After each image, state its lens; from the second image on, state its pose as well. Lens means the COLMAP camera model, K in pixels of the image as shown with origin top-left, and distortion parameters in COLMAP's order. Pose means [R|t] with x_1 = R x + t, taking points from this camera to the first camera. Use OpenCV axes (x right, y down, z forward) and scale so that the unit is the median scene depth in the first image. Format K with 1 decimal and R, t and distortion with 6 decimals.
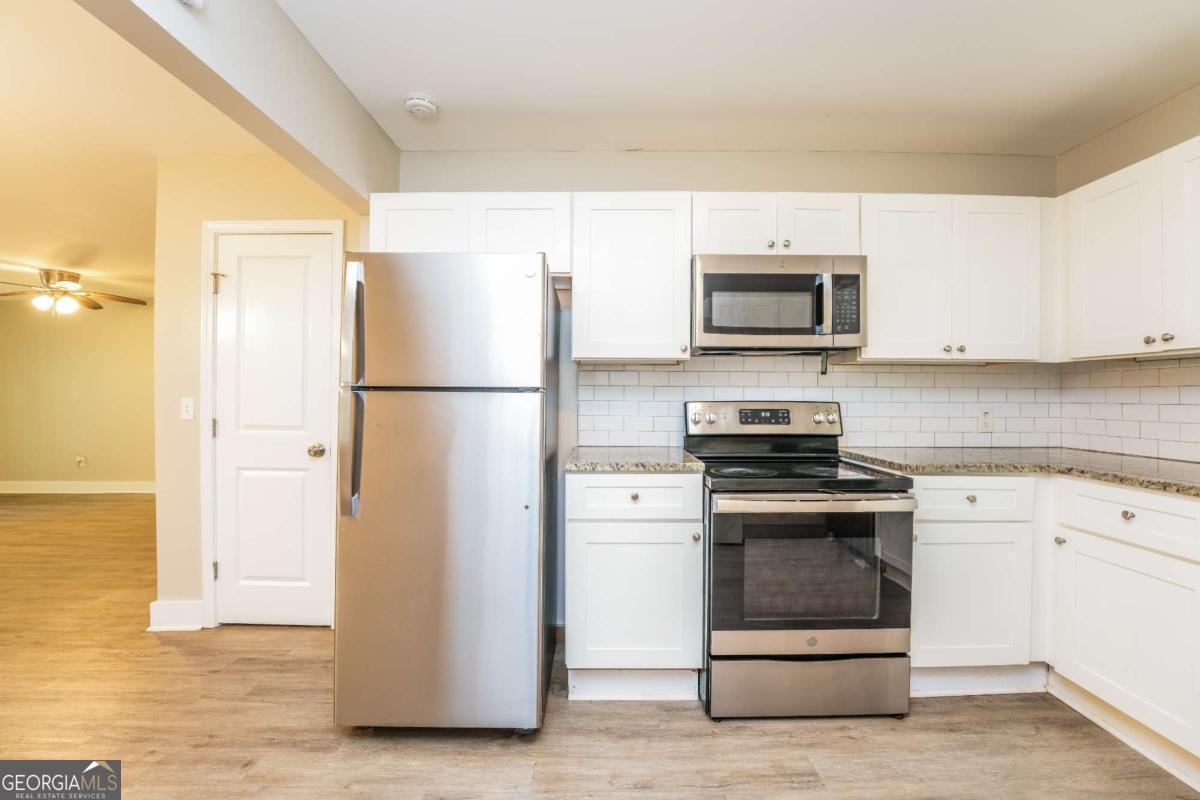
lens RADIAL K [[491.8, 0, 603.0], [0, 491.8, 397.7], [0, 0, 1]] dist [-0.029170, 0.000128]
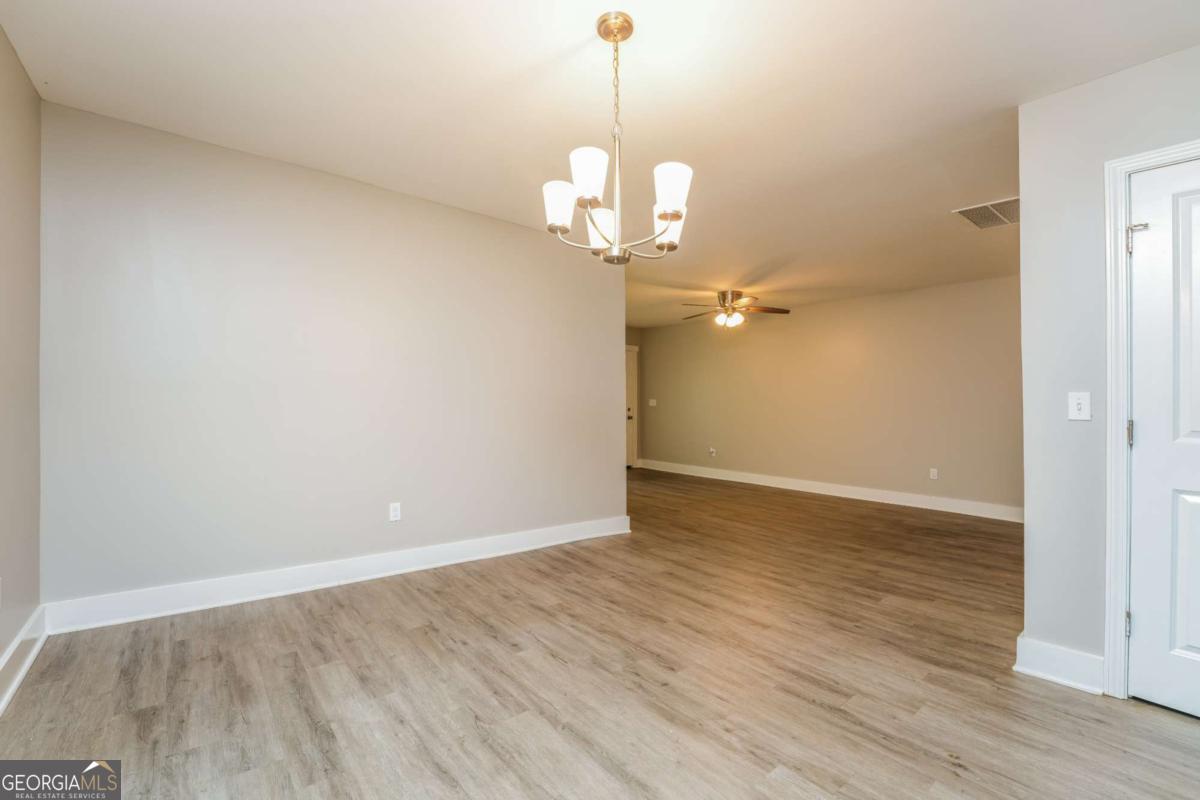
lens RADIAL K [[506.3, 0, 599.3], [0, 506.3, 405.2], [0, 0, 1]] dist [-0.002875, -0.000280]
pose [[0.643293, 0.016488, -0.765442, -0.880505], [-0.019079, 0.999803, 0.005502, 0.037847], [0.765382, 0.011065, 0.643481, -0.162861]]
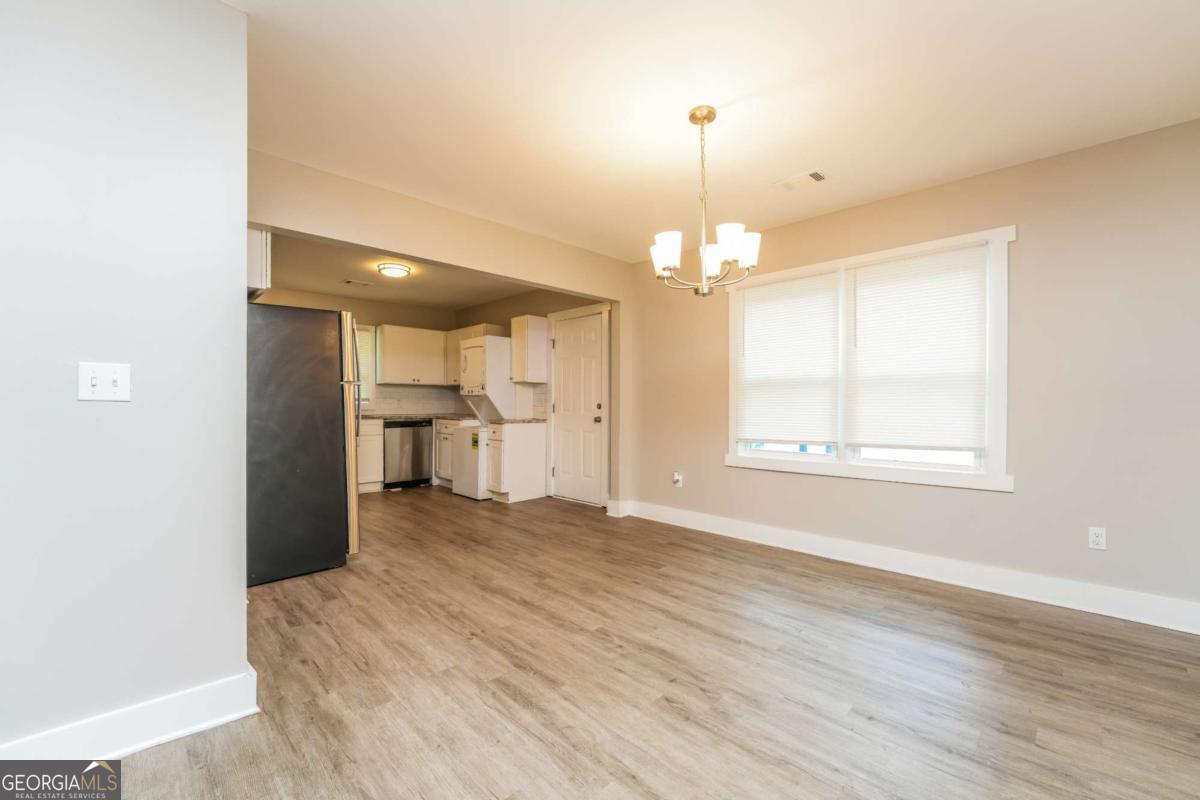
lens RADIAL K [[491.8, 0, 603.0], [0, 491.8, 397.7], [0, 0, 1]] dist [-0.029170, 0.000128]
pose [[-0.704095, 0.004947, 0.710089, -2.112501], [-0.006094, 0.999897, -0.013009, 0.042495], [-0.710080, -0.013487, -0.703992, 1.333048]]
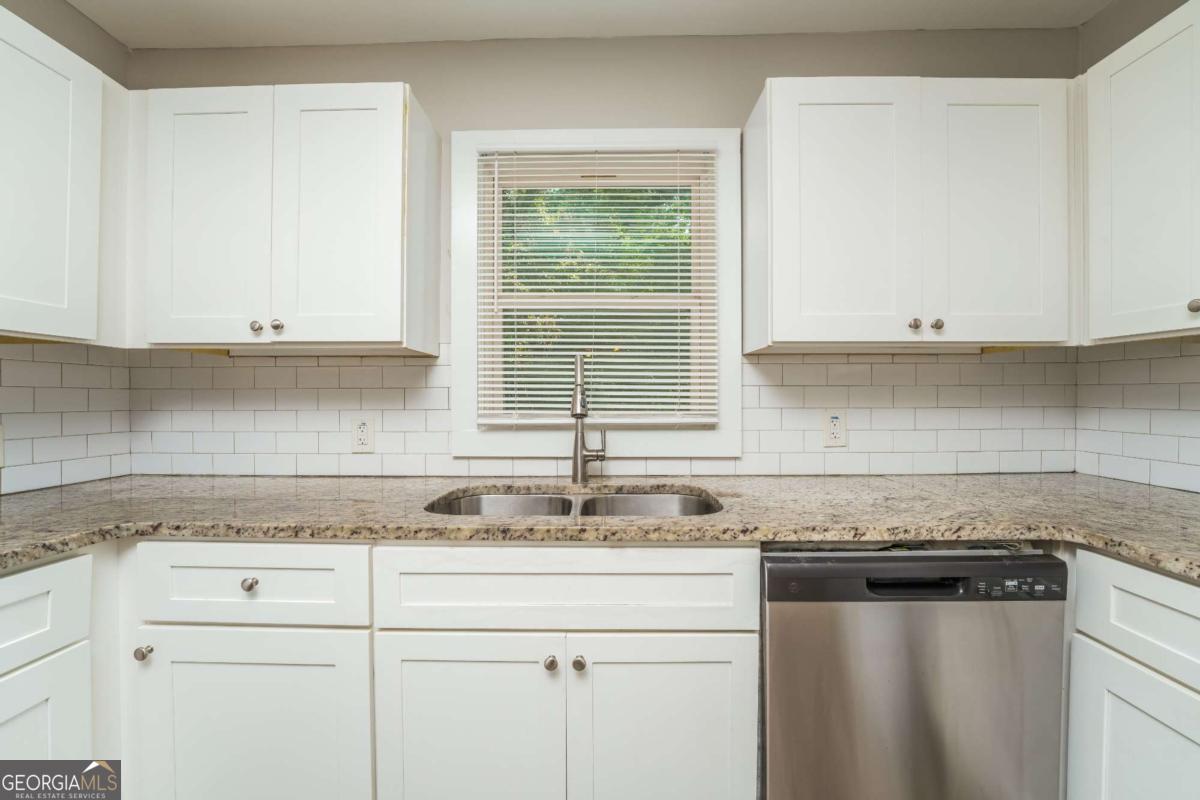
lens RADIAL K [[488.7, 0, 594.9], [0, 488.7, 401.4], [0, 0, 1]] dist [-0.036186, 0.008448]
pose [[0.019655, -0.008436, 0.999771, 0.346441], [-0.001788, 0.999963, 0.008473, -0.009142], [-0.999805, -0.001954, 0.019640, 0.385774]]
